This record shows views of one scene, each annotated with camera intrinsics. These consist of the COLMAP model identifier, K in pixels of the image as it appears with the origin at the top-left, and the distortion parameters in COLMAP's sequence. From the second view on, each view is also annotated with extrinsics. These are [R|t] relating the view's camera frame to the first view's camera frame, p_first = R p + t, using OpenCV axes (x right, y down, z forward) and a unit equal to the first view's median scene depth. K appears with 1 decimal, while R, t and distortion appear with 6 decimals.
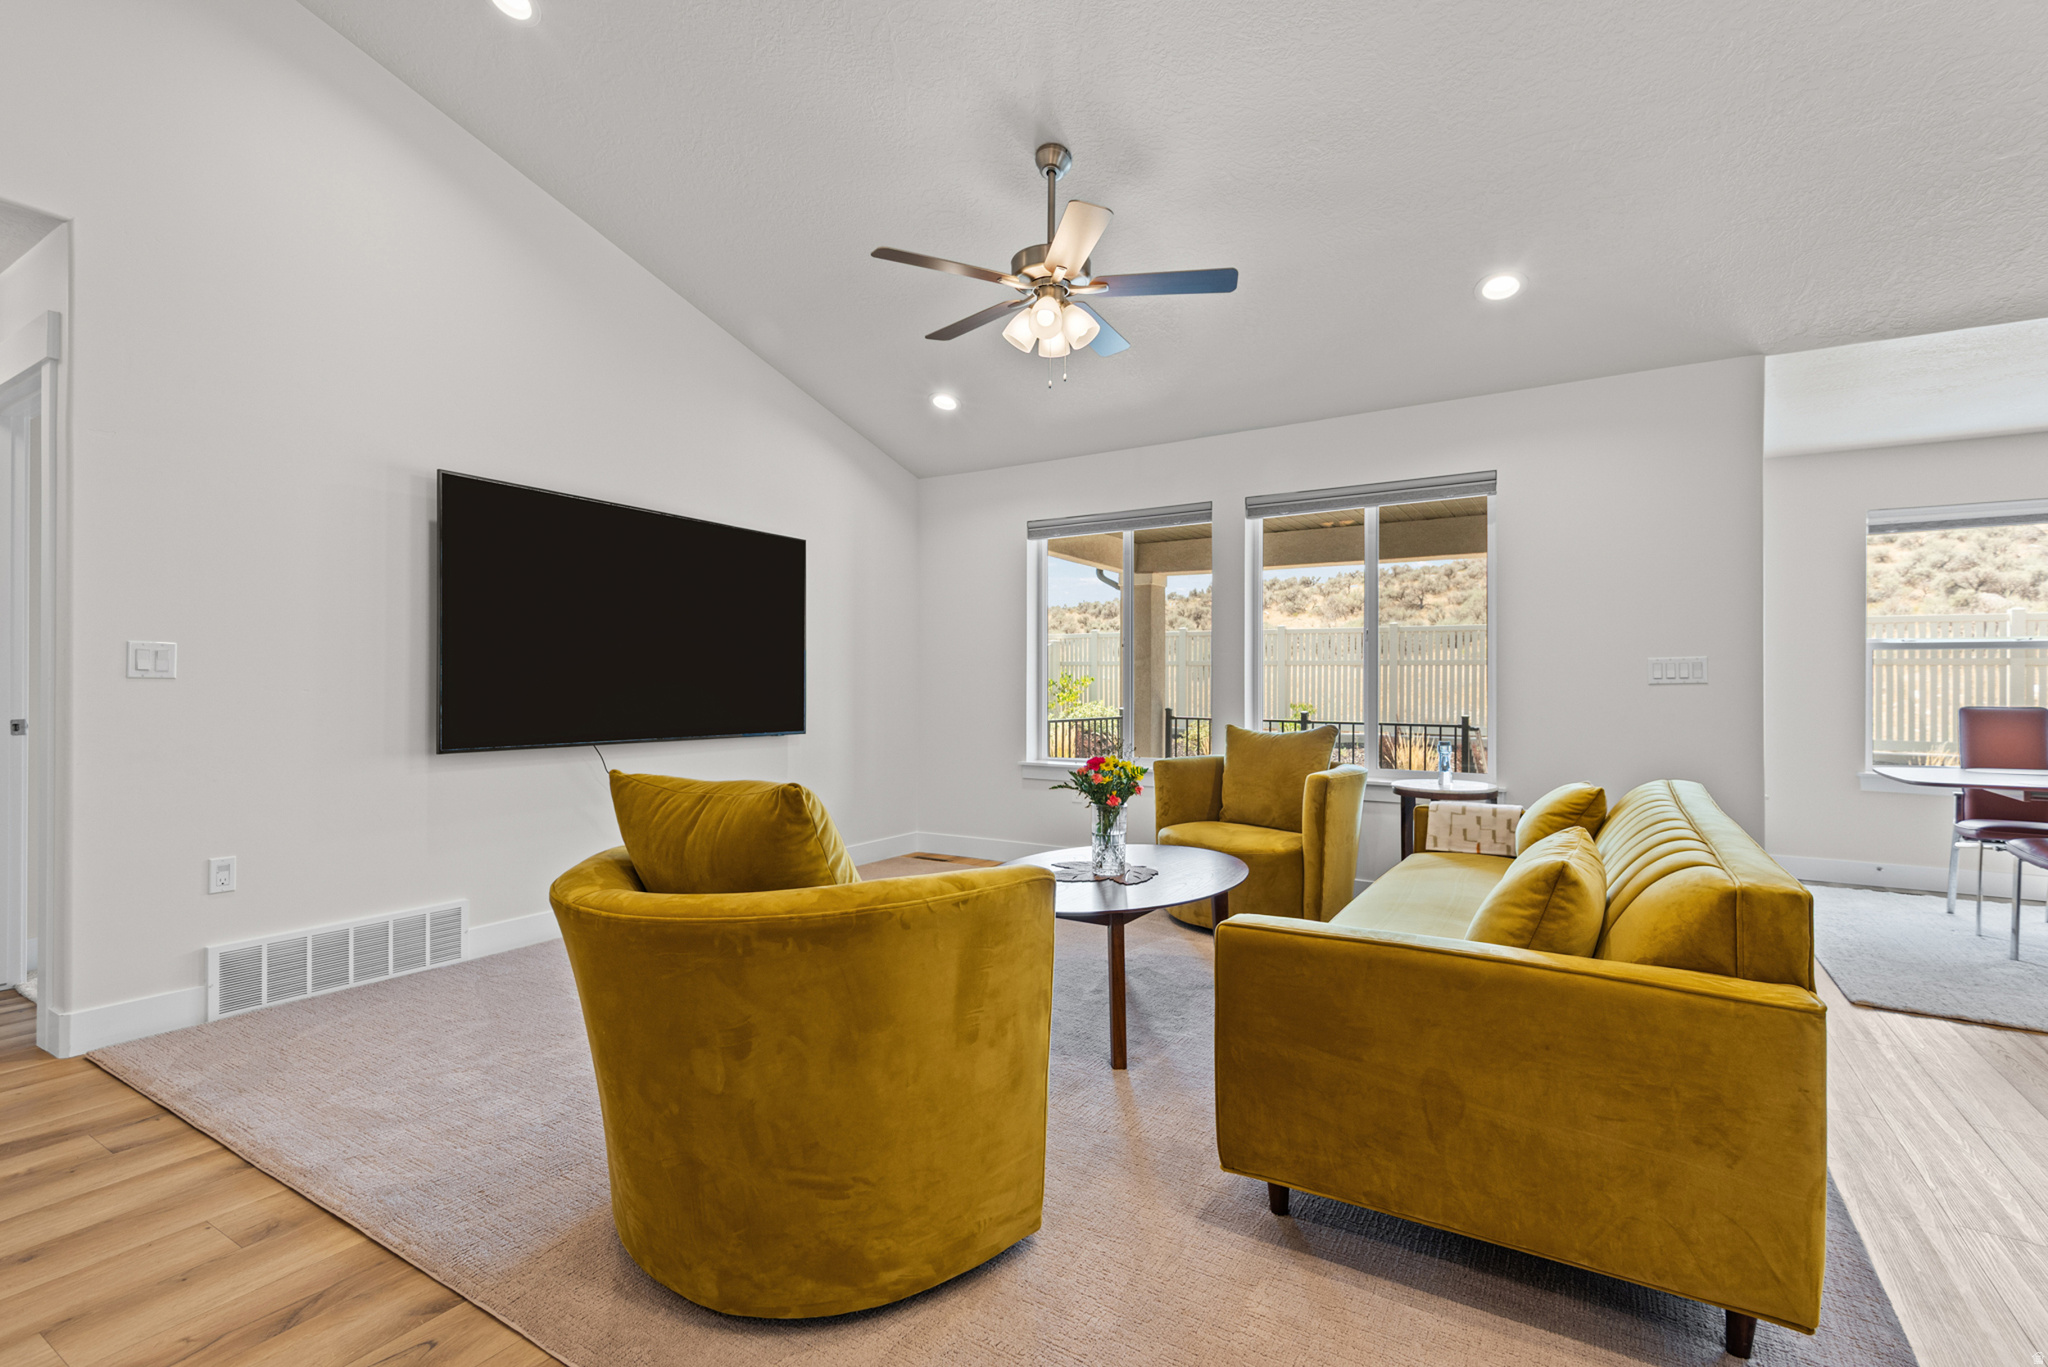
lens RADIAL K [[934.1, 0, 1034.5], [0, 934.1, 680.8], [0, 0, 1]] dist [0.020000, -0.006809]
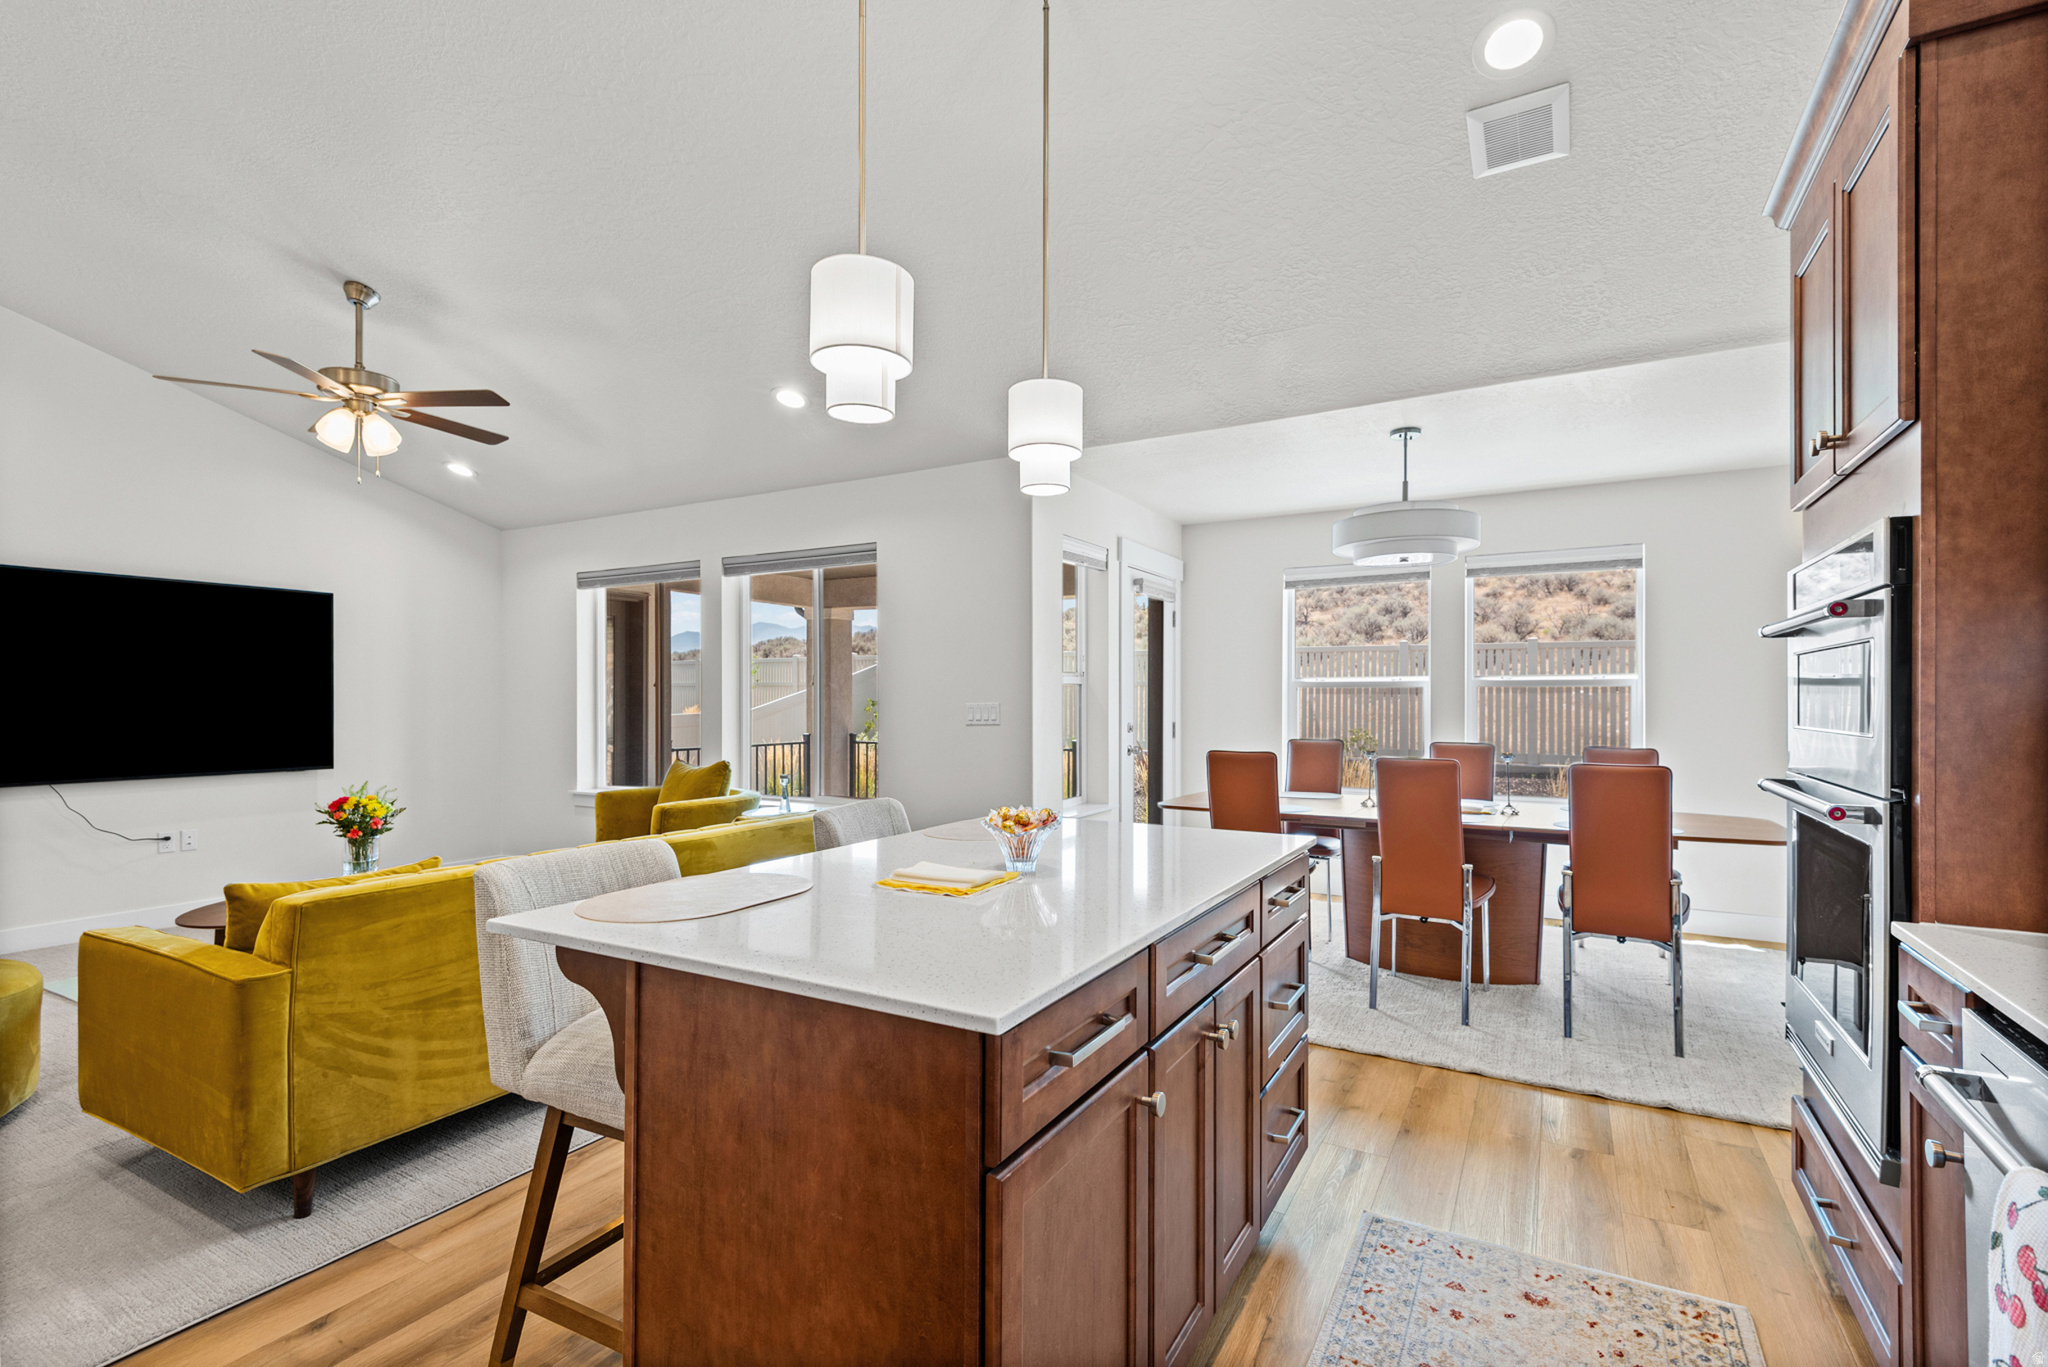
lens RADIAL K [[934.1, 0, 1035.4], [0, 934.1, 688.7], [0, 0, 1]] dist [0.020000, -0.006809]
pose [[0.999560, -0.003981, 0.029407, 0.365918], [0.004058, 0.999988, -0.002568, -0.020605], [-0.029396, 0.002687, 0.999564, -0.096311]]
